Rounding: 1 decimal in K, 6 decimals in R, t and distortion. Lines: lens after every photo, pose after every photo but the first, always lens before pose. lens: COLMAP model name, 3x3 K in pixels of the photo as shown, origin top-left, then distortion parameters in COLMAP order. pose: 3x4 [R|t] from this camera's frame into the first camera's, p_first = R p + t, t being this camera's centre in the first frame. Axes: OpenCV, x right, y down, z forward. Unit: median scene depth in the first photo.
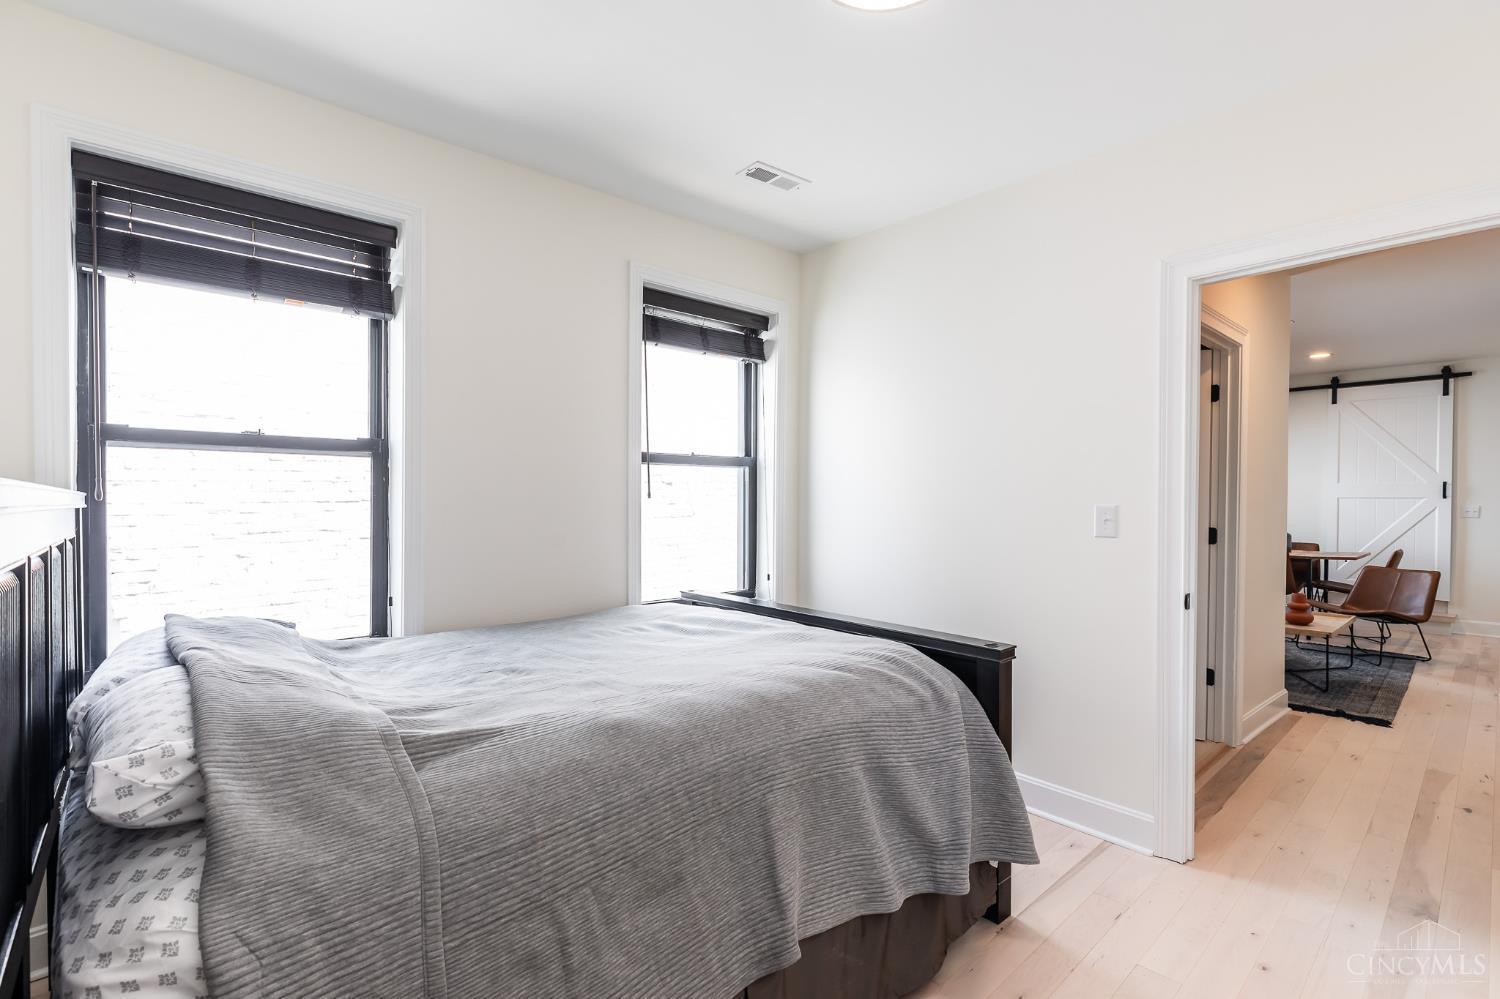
lens RADIAL K [[677.8, 0, 745.9], [0, 677.8, 505.2], [0, 0, 1]] dist [0.011257, -0.002800]
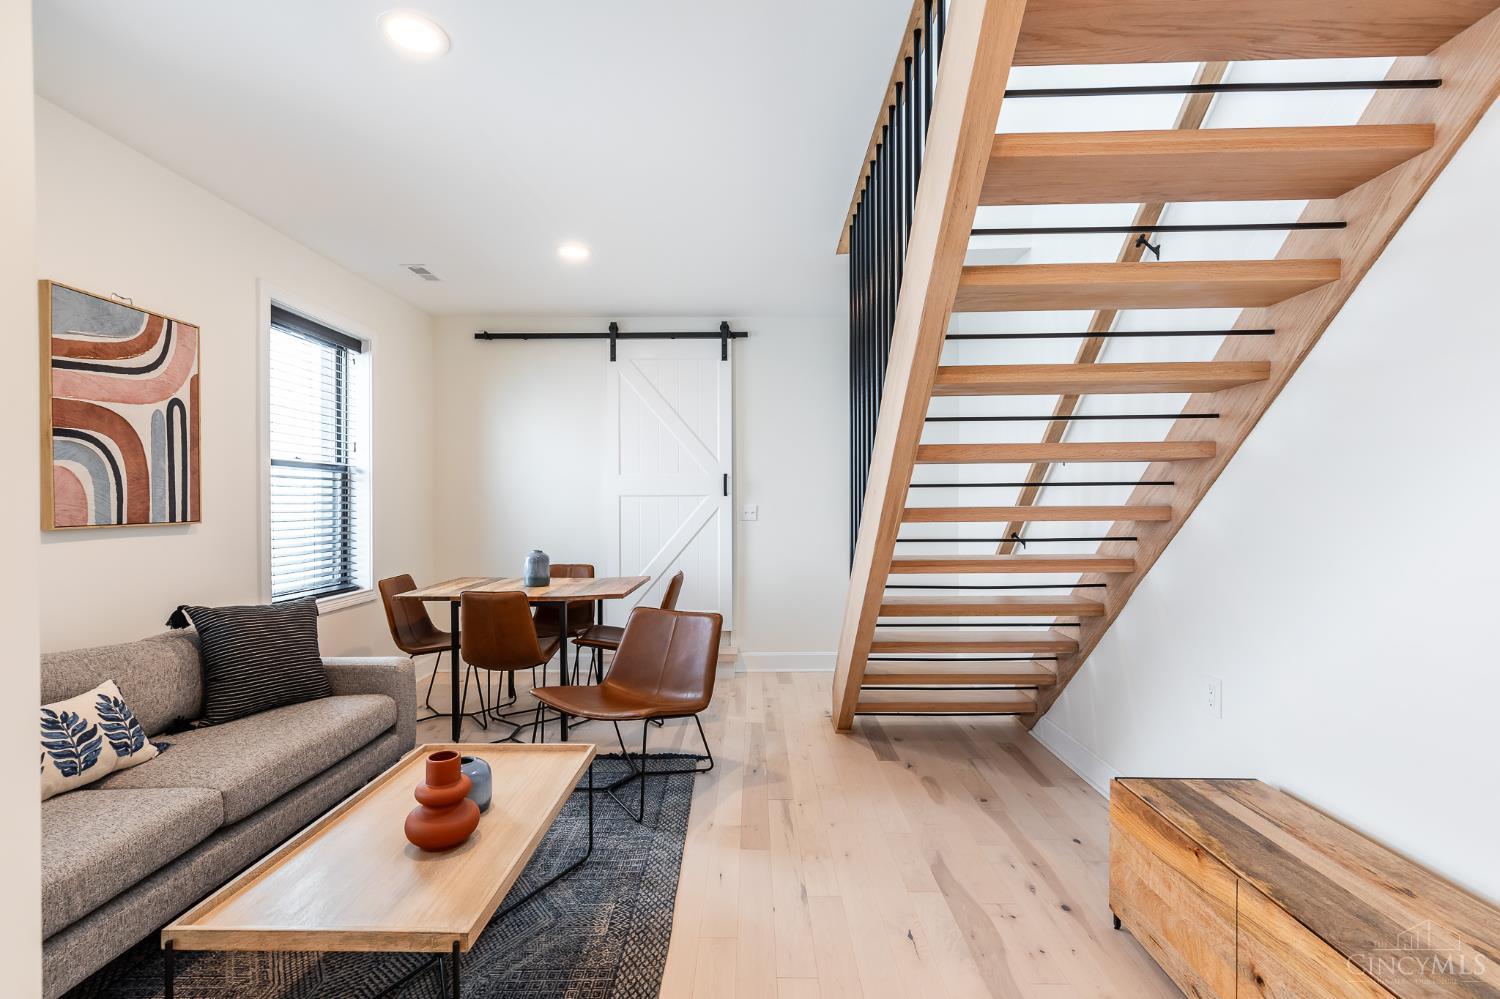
lens RADIAL K [[677.8, 0, 747.2], [0, 677.8, 503.1], [0, 0, 1]] dist [0.011257, -0.002800]
pose [[0.678892, -0.009621, 0.734175, 0.496244], [0.016723, 0.999857, -0.002362, -0.000260], [-0.734048, 0.013881, 0.678956, 0.482100]]
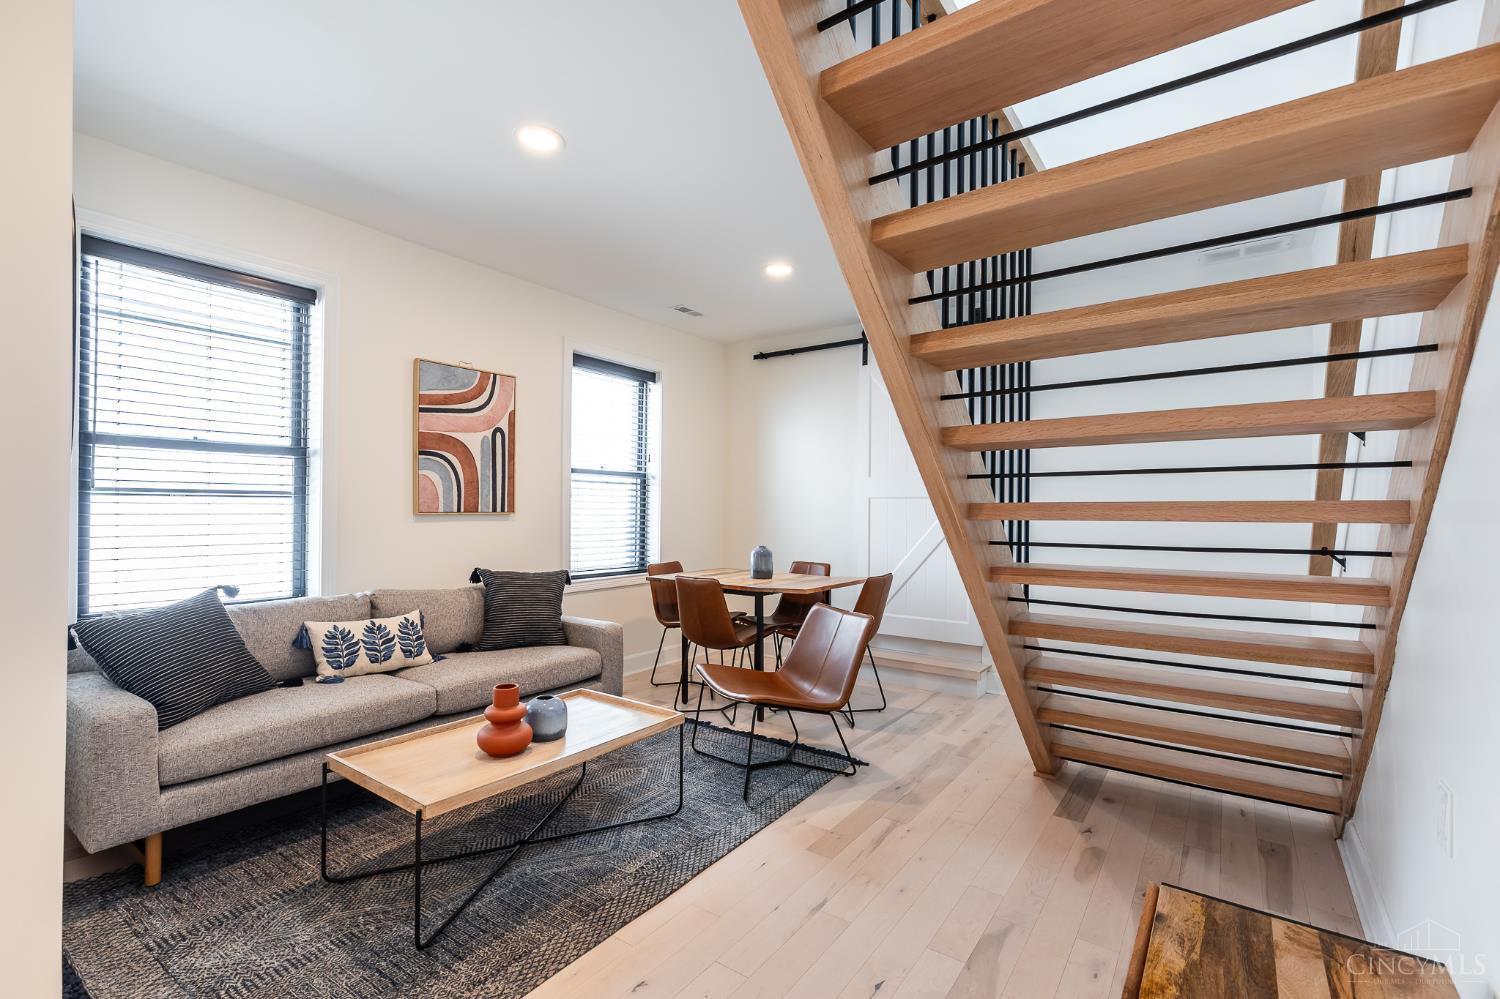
lens RADIAL K [[677.8, 0, 744.2], [0, 677.8, 503.5], [0, 0, 1]] dist [0.011257, -0.002800]
pose [[0.978890, 0.003956, 0.204351, 0.662761], [0.000553, 0.999758, -0.022003, 0.010486], [-0.204389, 0.021652, 0.978650, 0.381837]]
